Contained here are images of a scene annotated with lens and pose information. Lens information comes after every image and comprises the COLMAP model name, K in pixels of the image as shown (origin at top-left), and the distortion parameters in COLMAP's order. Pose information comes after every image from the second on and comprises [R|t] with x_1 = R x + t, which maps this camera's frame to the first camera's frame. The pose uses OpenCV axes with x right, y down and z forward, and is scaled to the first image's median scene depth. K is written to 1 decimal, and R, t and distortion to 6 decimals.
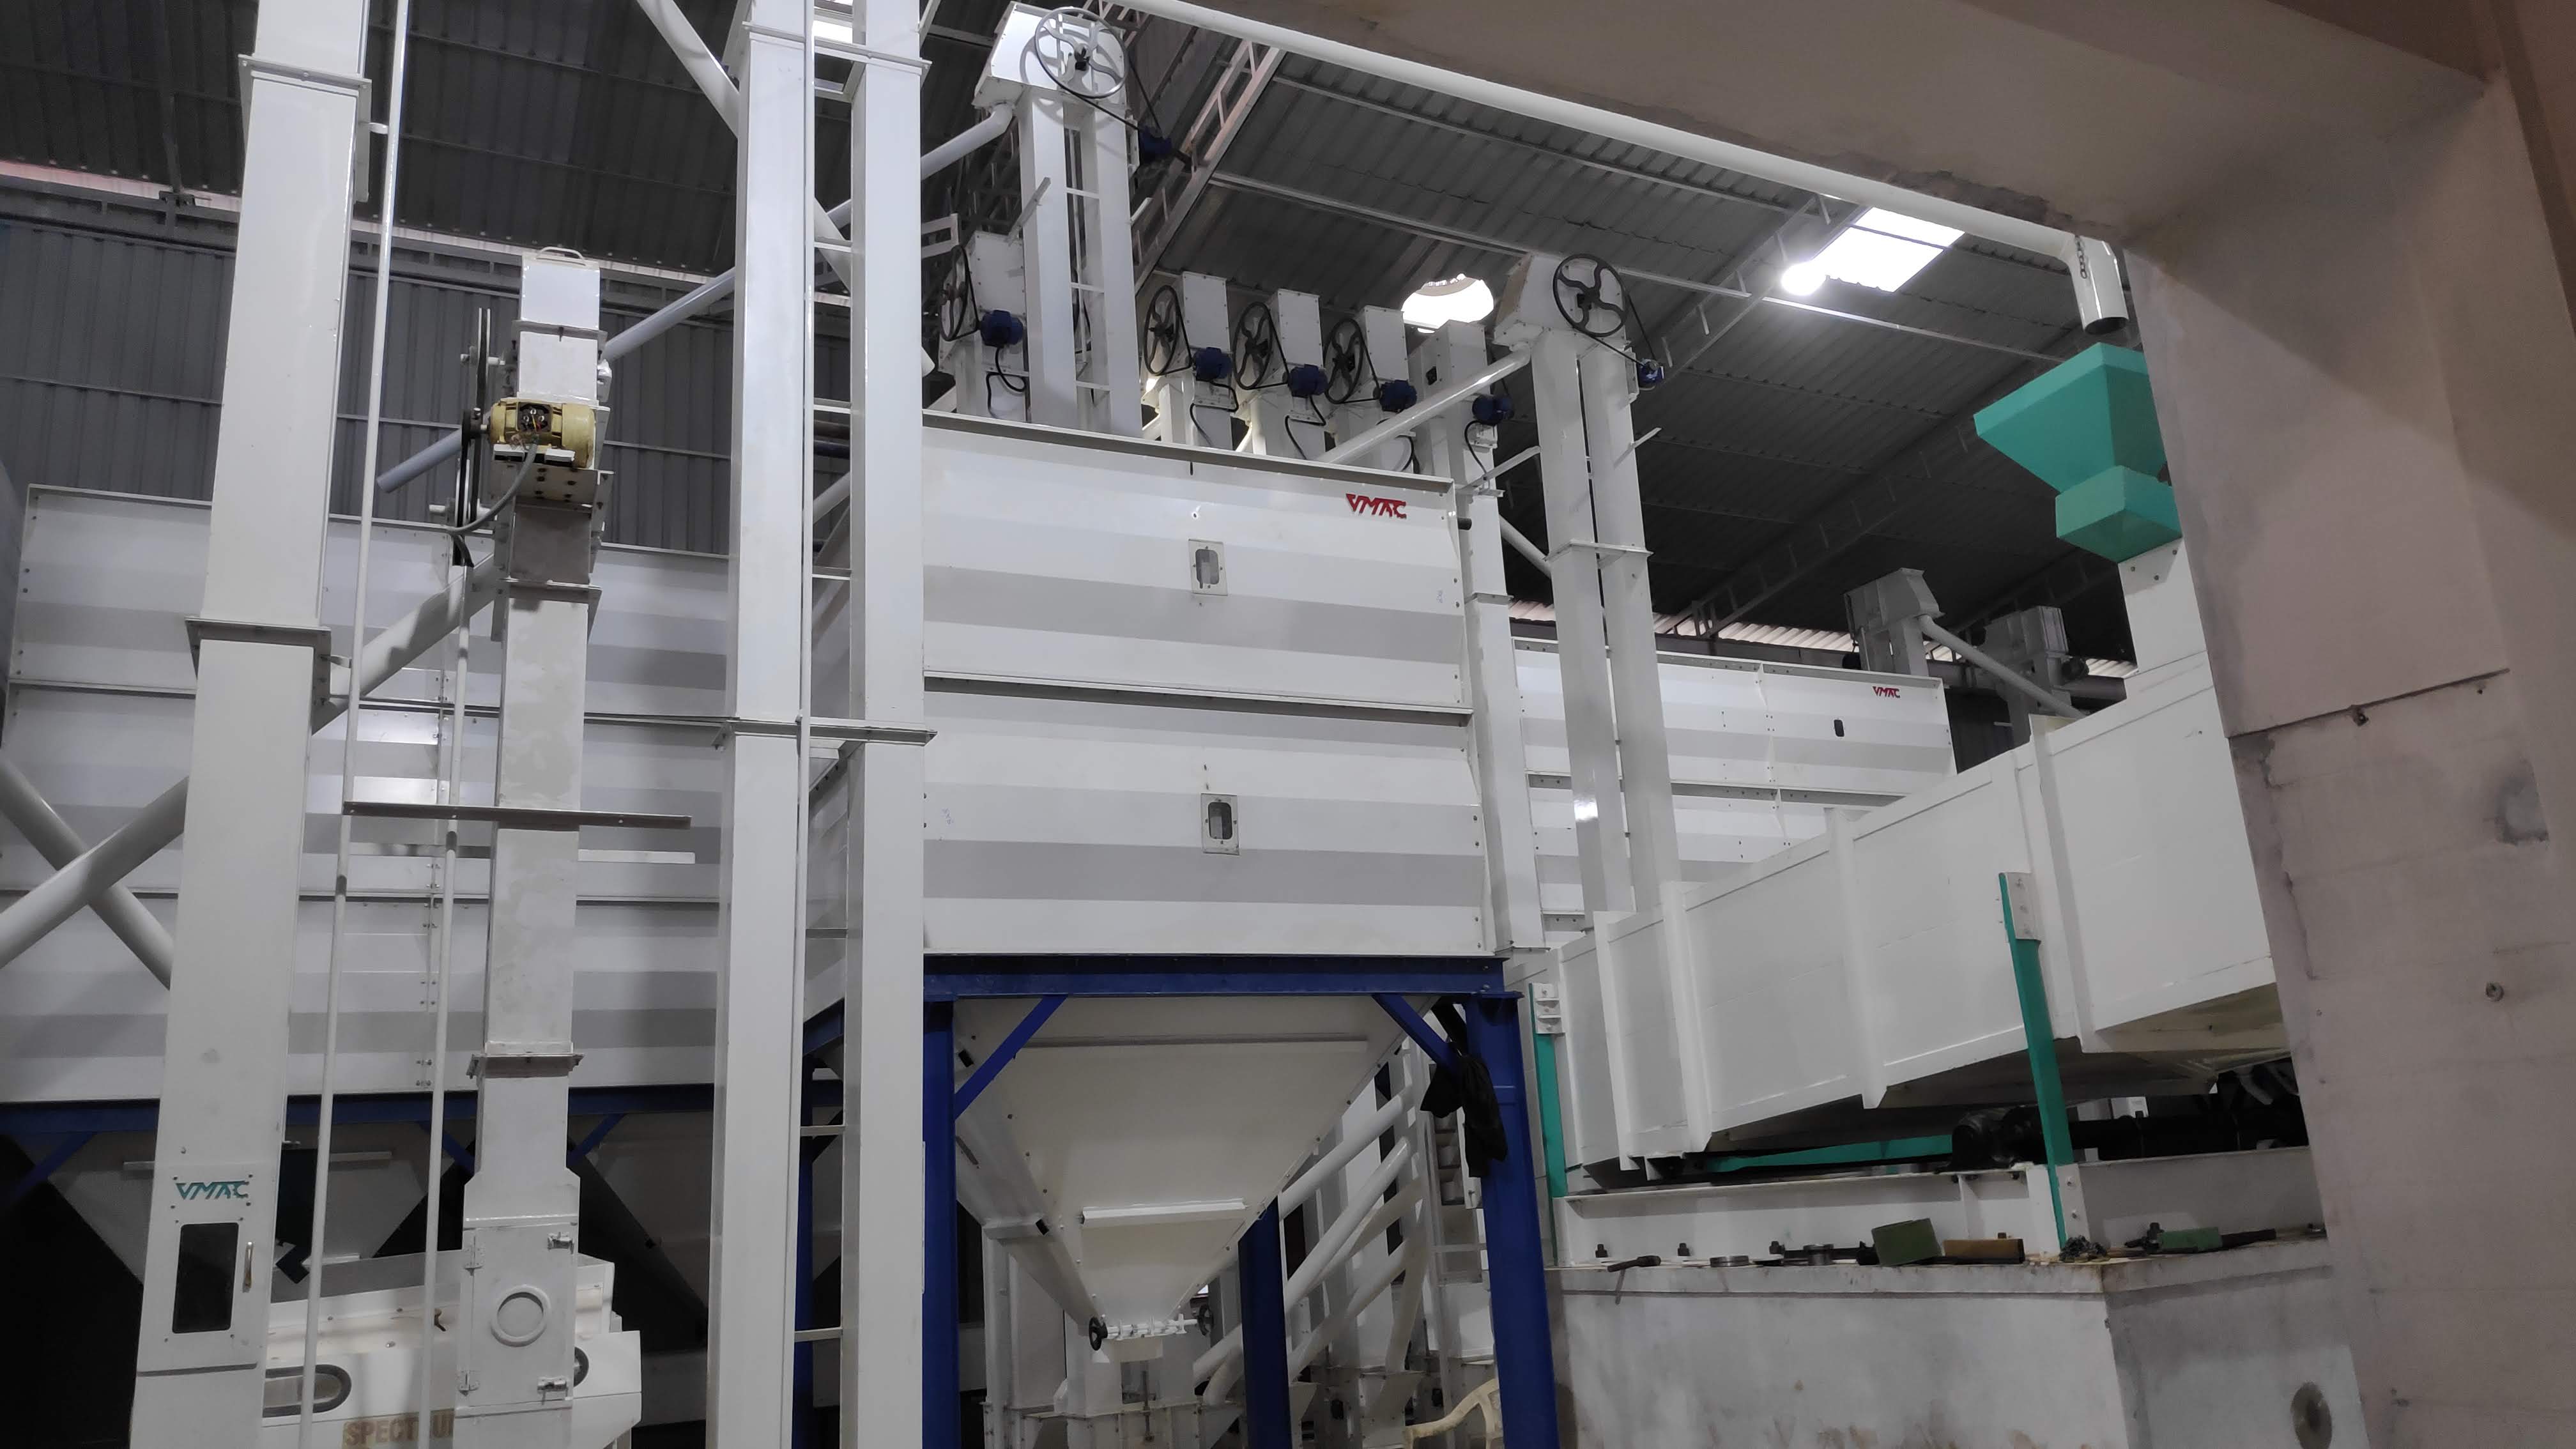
lens RADIAL K [[1841.0, 0, 1284.7], [0, 1841.0, 737.4], [0, 0, 1]] dist [0.045462, -0.081283]
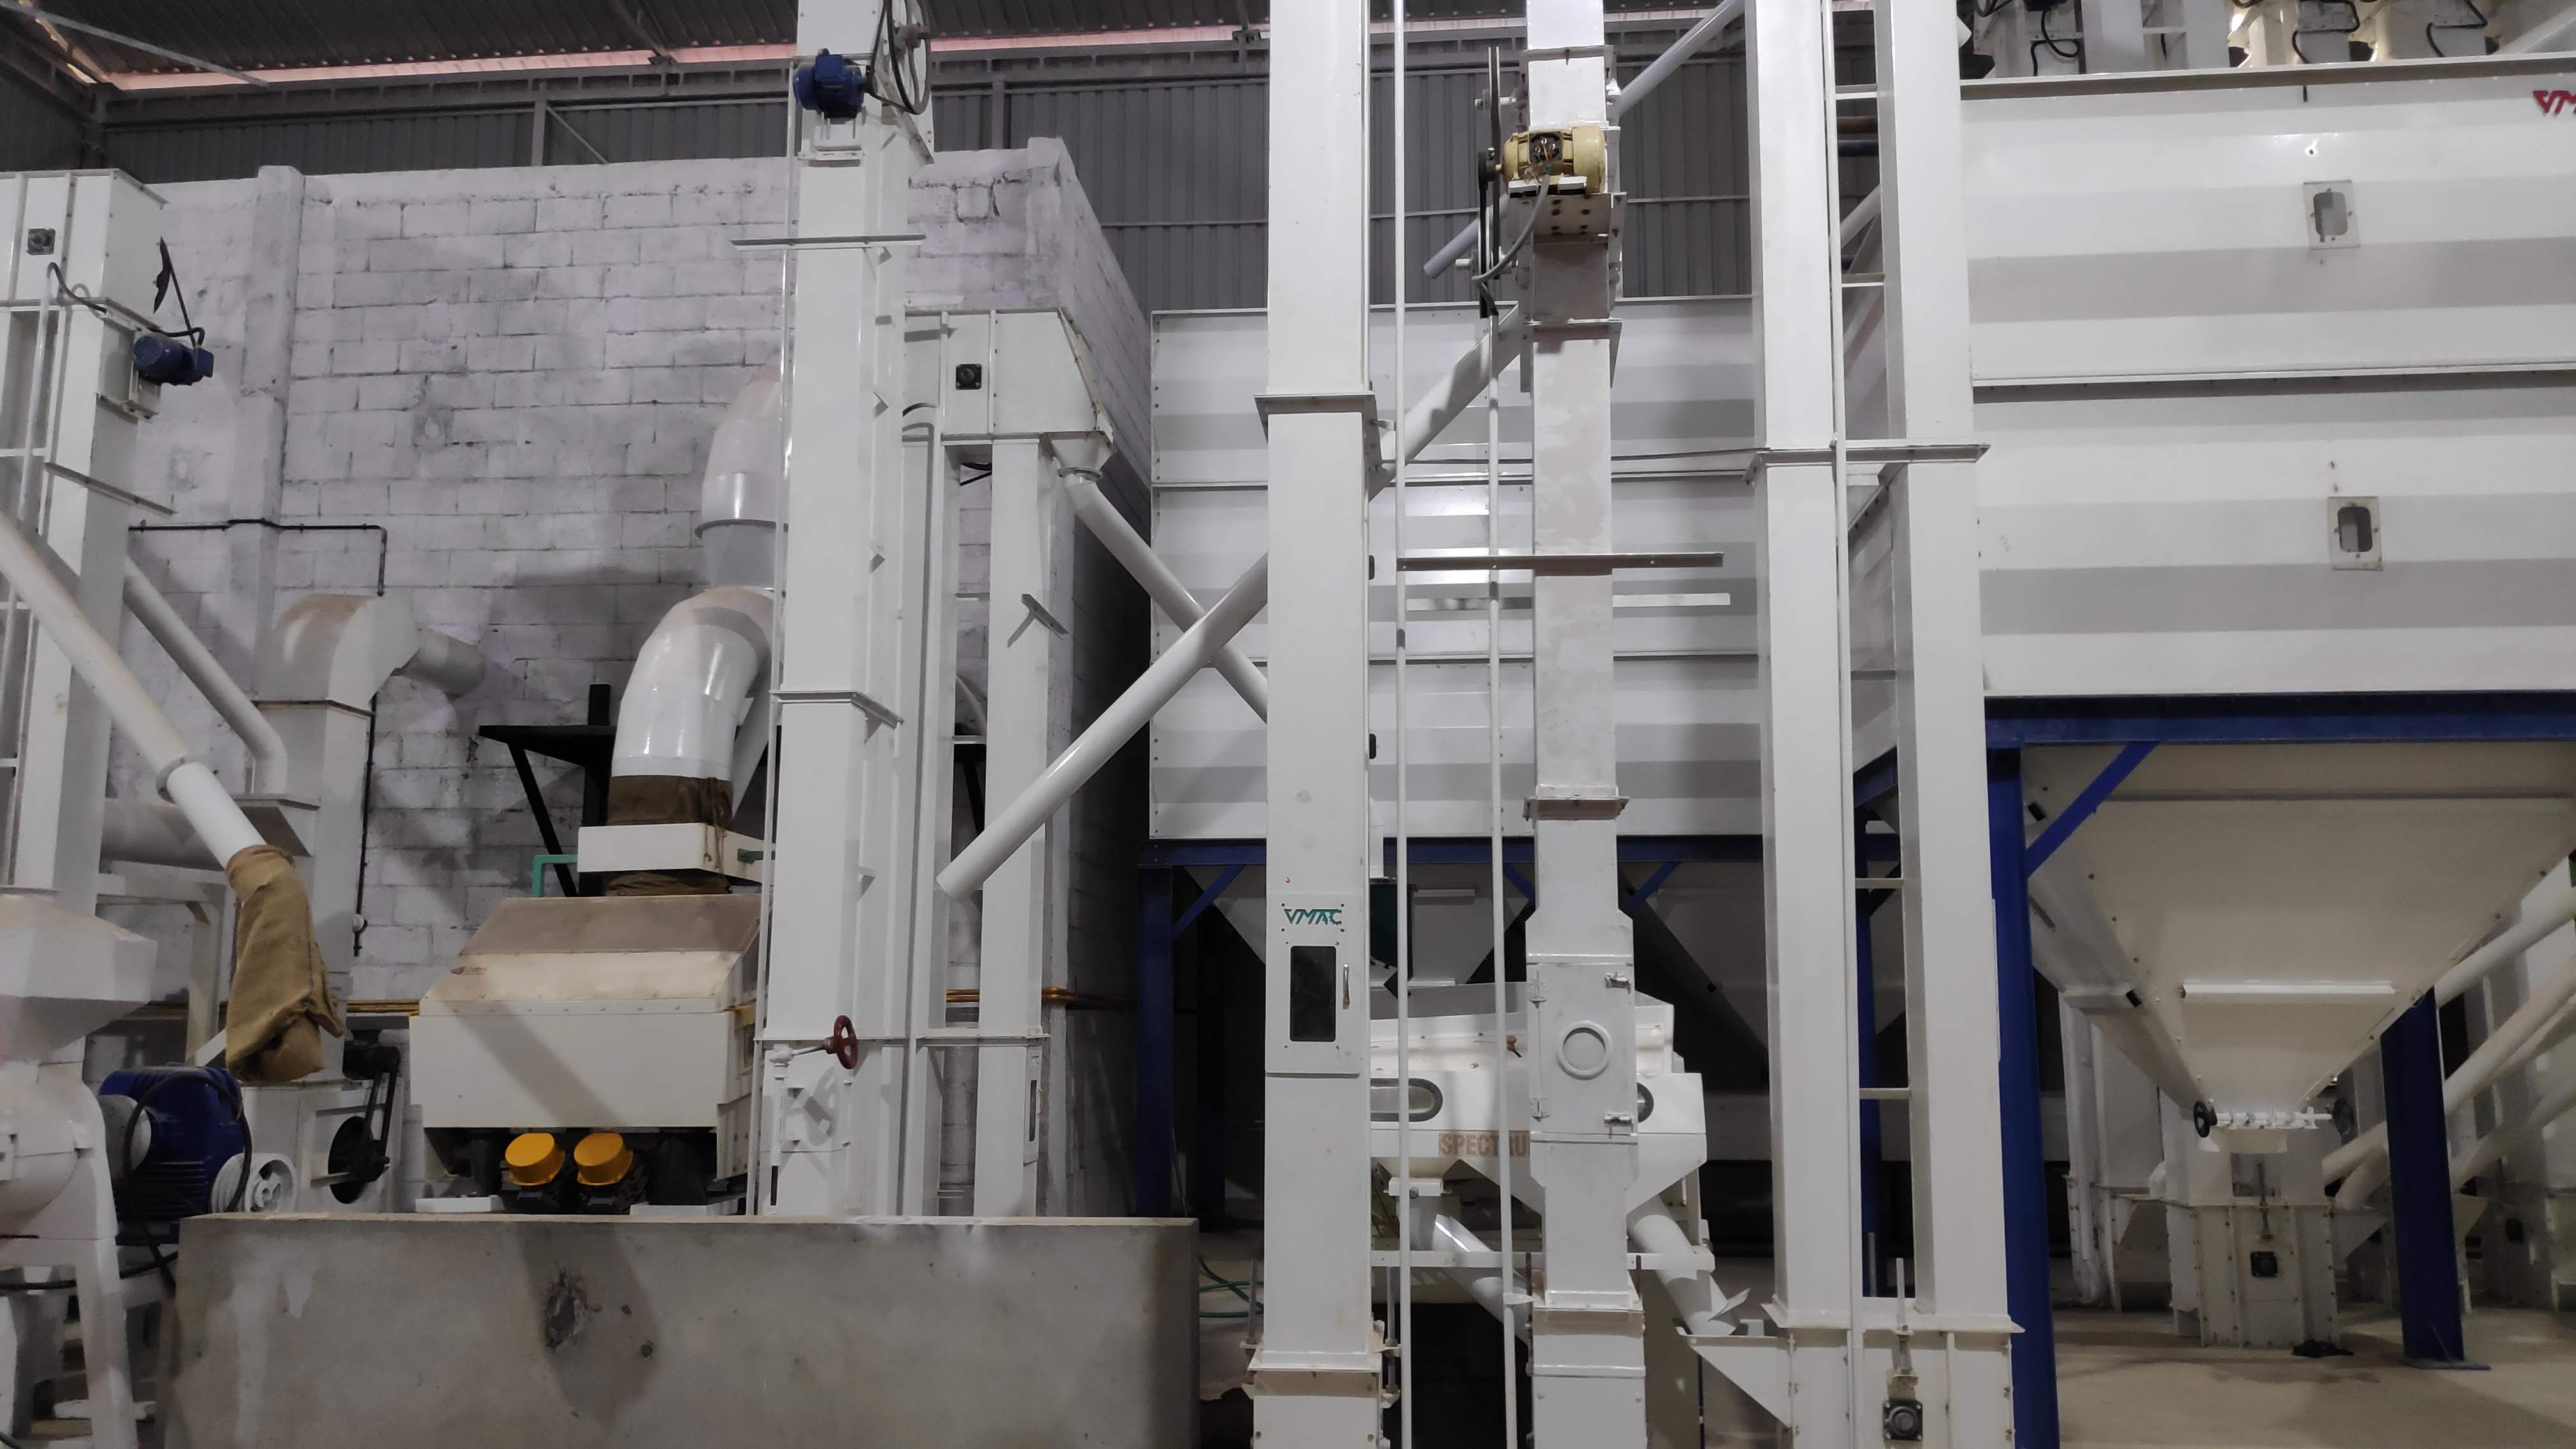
lens RADIAL K [[1841.0, 0, 1284.7], [0, 1841.0, 737.4], [0, 0, 1]] dist [0.045462, -0.081283]
pose [[0.852968, -0.008557, -0.521893, -0.014471], [0.076241, 0.991184, 0.108354, 0.012456], [0.516365, -0.132212, 0.846101, 0.051414]]
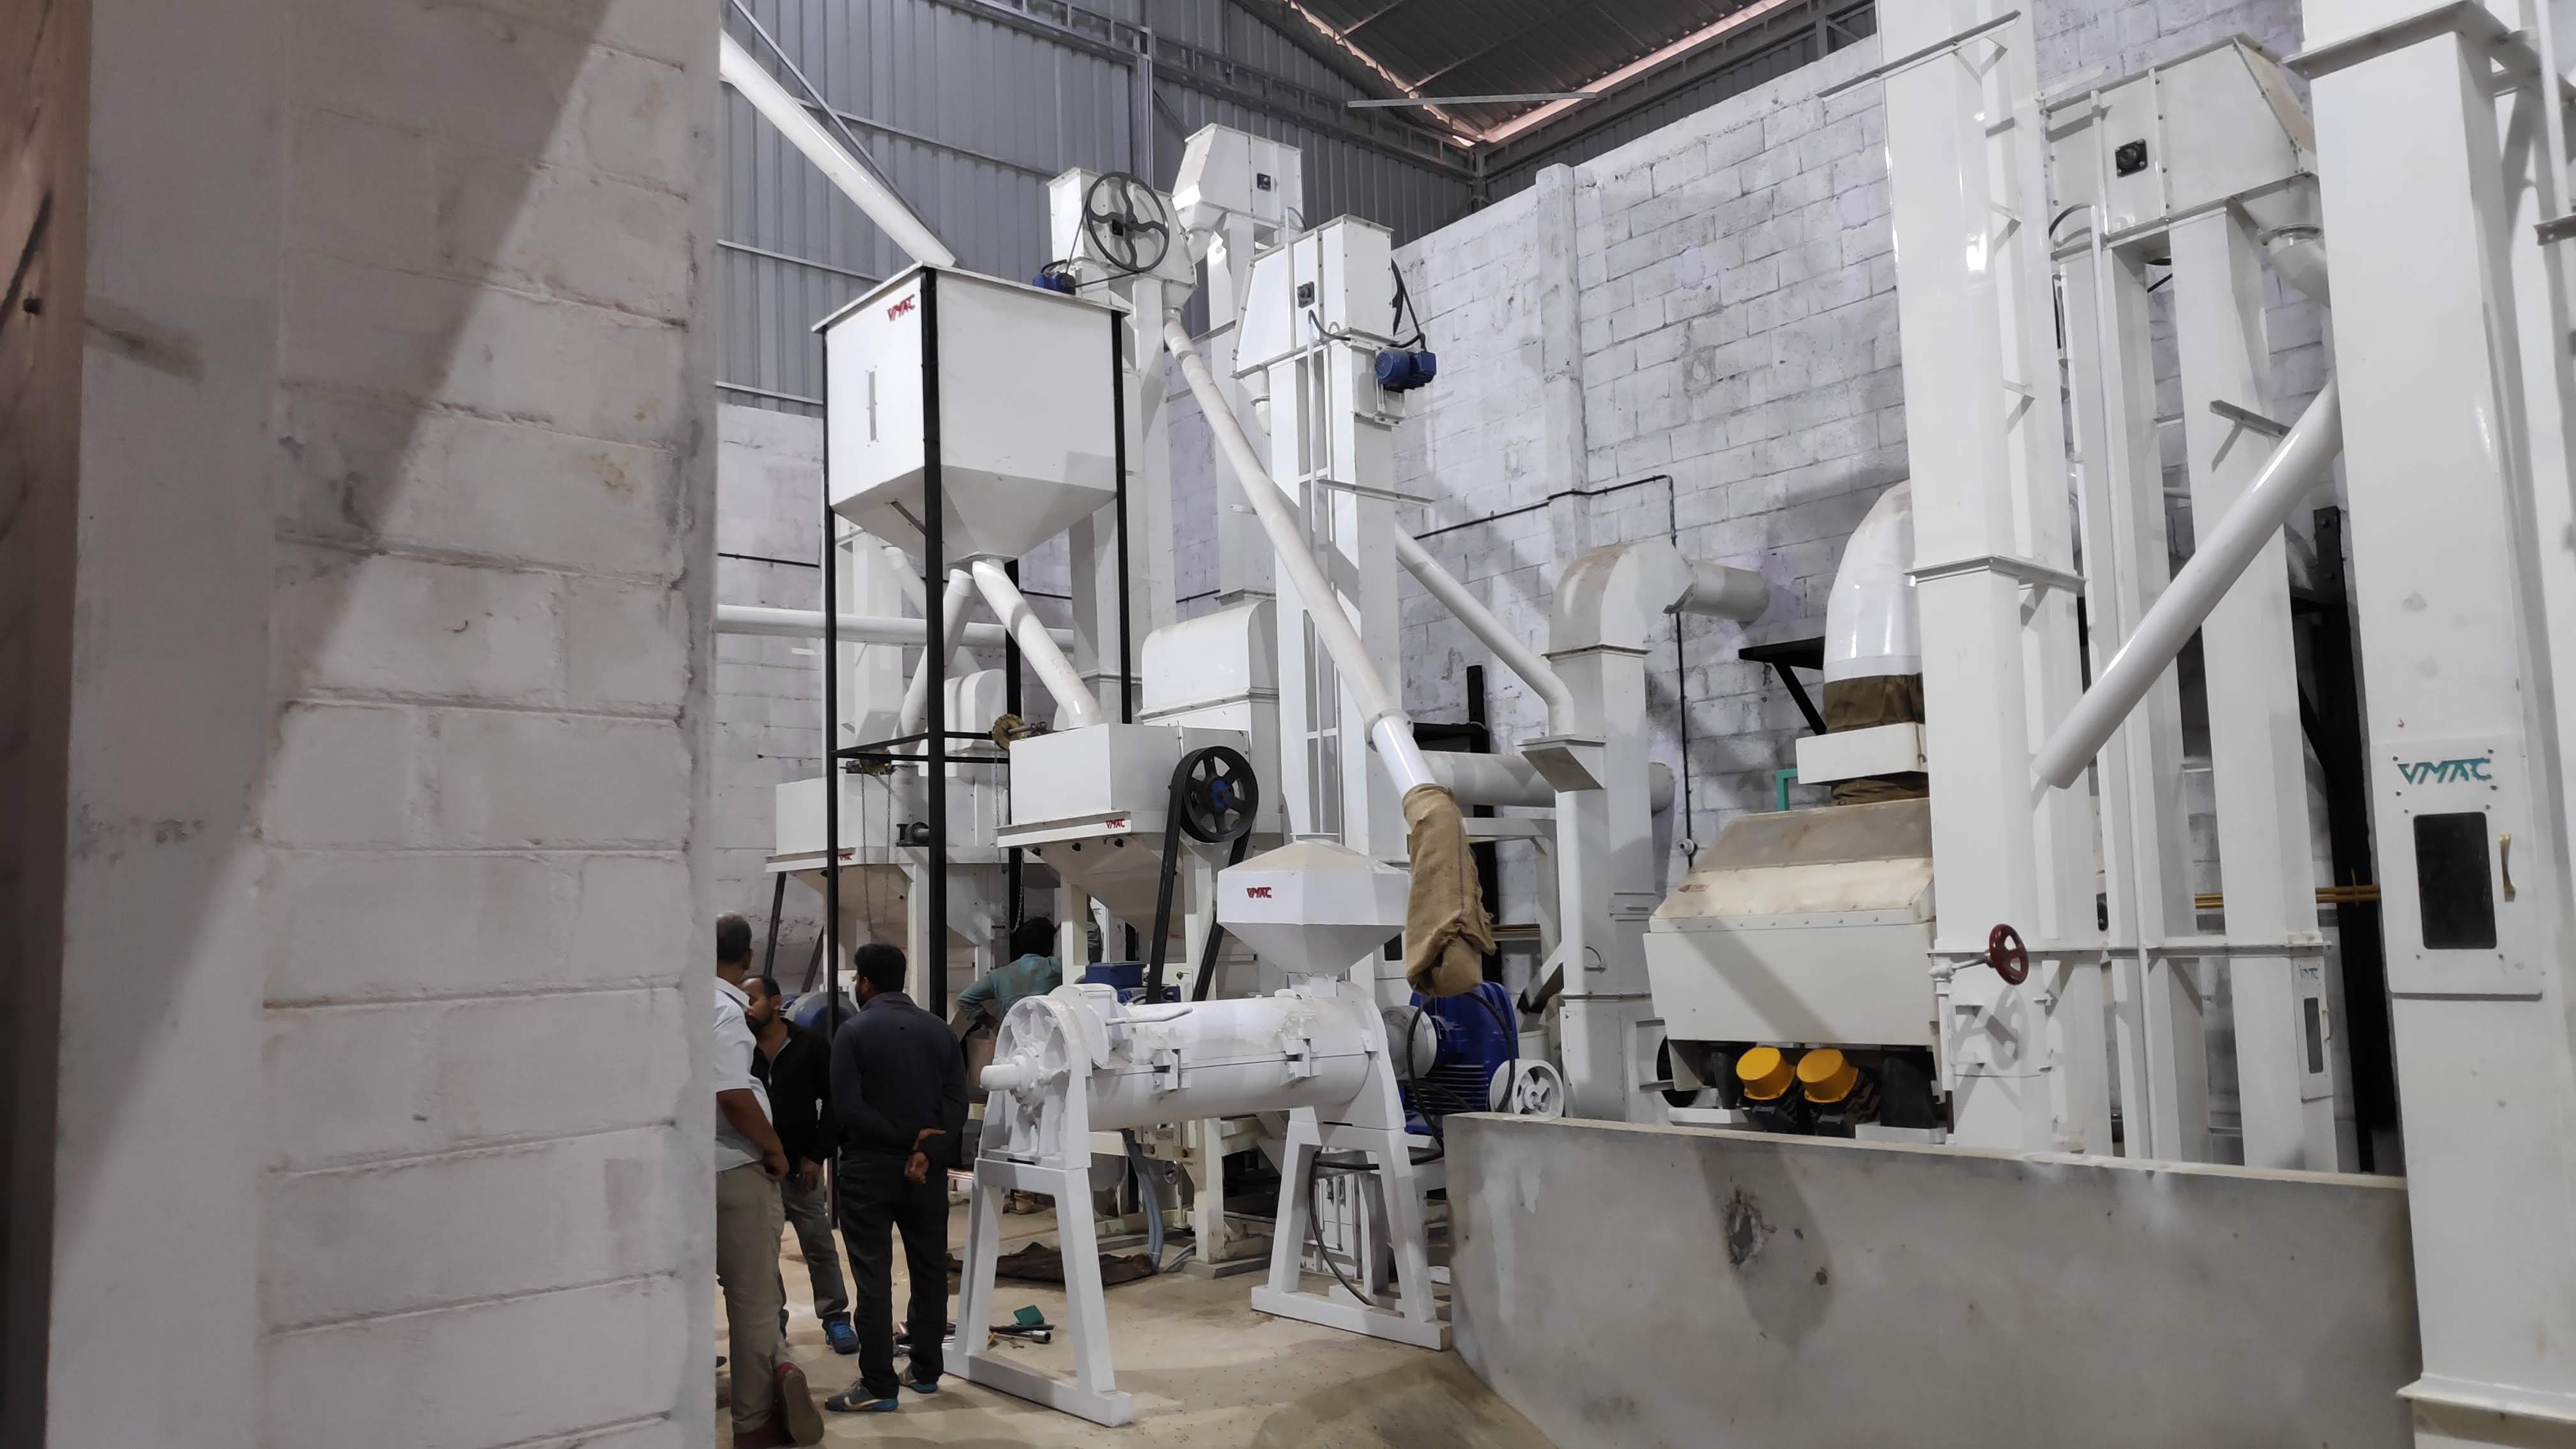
lens RADIAL K [[1841.0, 0, 1284.7], [0, 1841.0, 737.4], [0, 0, 1]] dist [0.045462, -0.081283]
pose [[0.227844, -0.045362, -0.972640, 0.036829], [0.256855, 0.966332, 0.015102, 0.060444], [0.939208, -0.253269, 0.231824, 0.235495]]
